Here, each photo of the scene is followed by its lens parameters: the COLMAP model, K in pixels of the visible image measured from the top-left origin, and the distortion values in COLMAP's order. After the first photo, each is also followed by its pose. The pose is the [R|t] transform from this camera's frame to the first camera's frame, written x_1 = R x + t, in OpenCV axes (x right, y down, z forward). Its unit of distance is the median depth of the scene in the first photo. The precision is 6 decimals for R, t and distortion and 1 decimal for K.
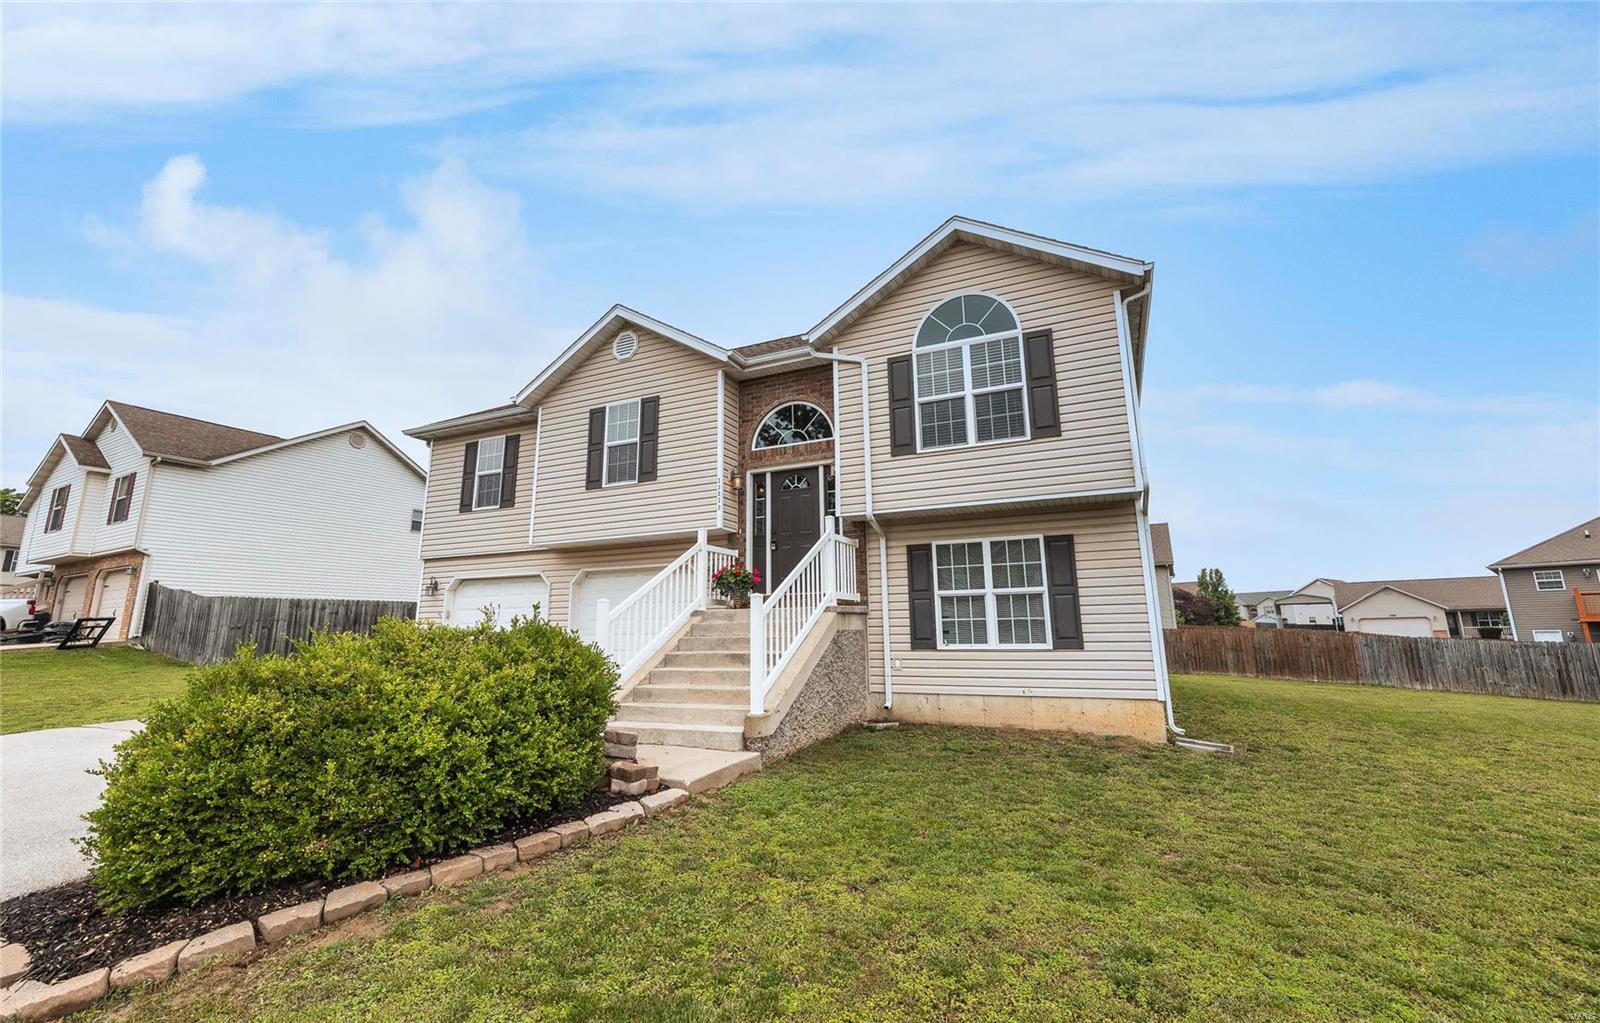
lens RADIAL K [[681.4, 0, 797.5], [0, 681.4, 497.9], [0, 0, 1]] dist [0.001392, 0.000432]
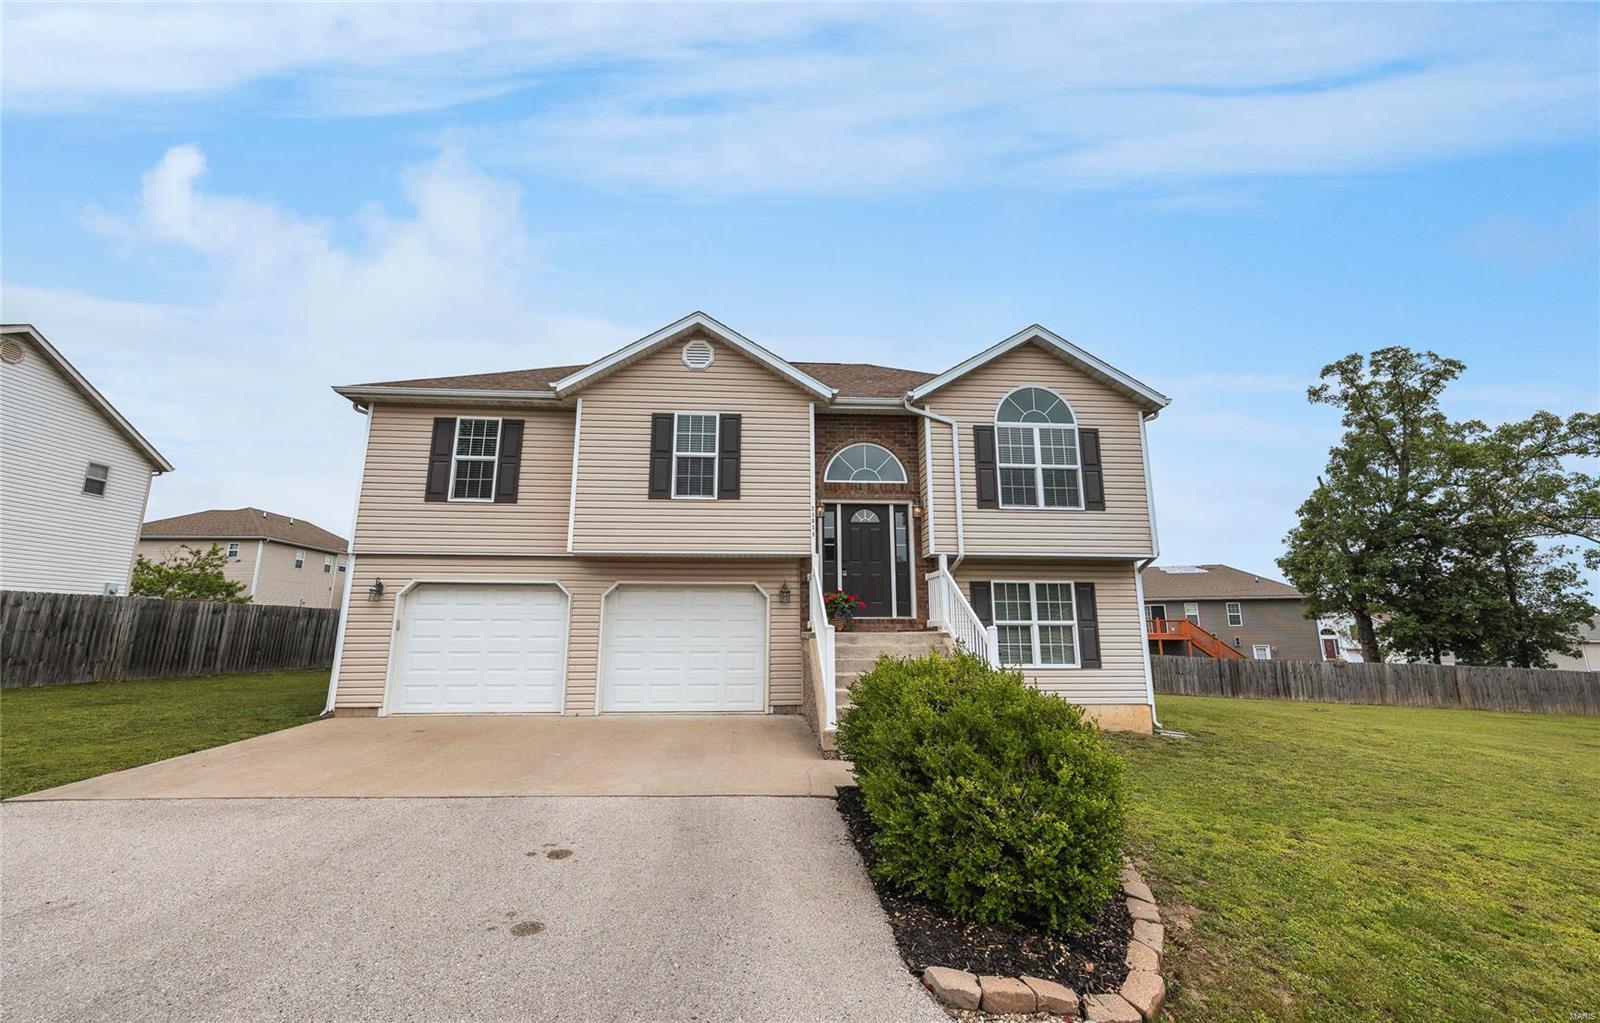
lens RADIAL K [[681.4, 0, 796.9], [0, 681.4, 502.9], [0, 0, 1]] dist [0.001392, 0.000432]
pose [[0.871323, 0.107884, 0.478704, -0.705818], [-0.107483, 0.993803, -0.028332, -0.001511], [-0.478794, -0.026766, 0.877519, 0.093850]]
